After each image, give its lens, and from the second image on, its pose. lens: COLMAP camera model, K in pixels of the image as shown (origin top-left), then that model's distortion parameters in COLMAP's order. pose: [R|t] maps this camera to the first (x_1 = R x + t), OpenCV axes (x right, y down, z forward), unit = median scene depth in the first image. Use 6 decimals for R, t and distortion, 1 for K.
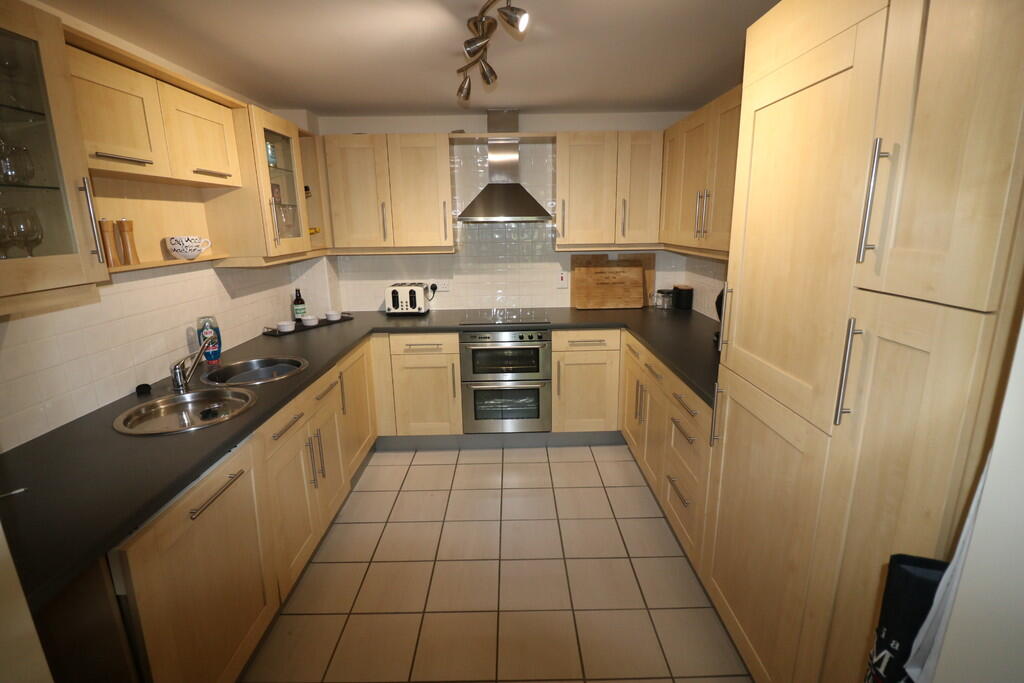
lens RADIAL K [[475.1, 0, 512.8], [0, 475.1, 336.3], [0, 0, 1]] dist [0.013095, -0.021266]
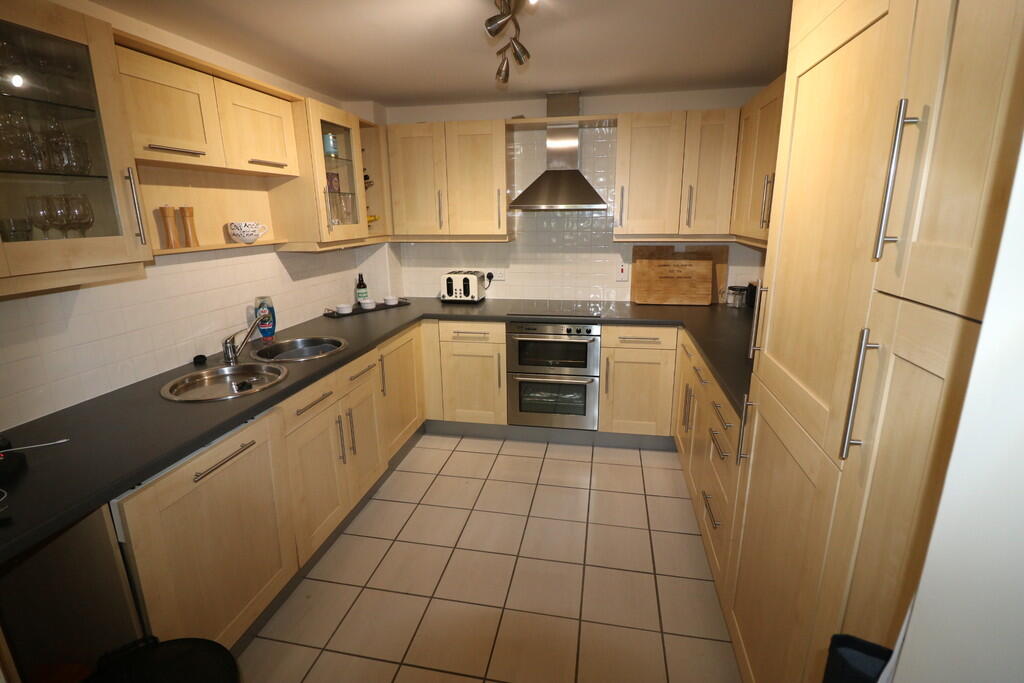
lens RADIAL K [[475.1, 0, 512.8], [0, 475.1, 336.3], [0, 0, 1]] dist [0.013095, -0.021266]
pose [[0.979091, 0.054441, -0.196001, 0.112914], [-0.050390, 0.998401, 0.025599, -0.006196], [0.197081, -0.015188, 0.980270, 0.038291]]
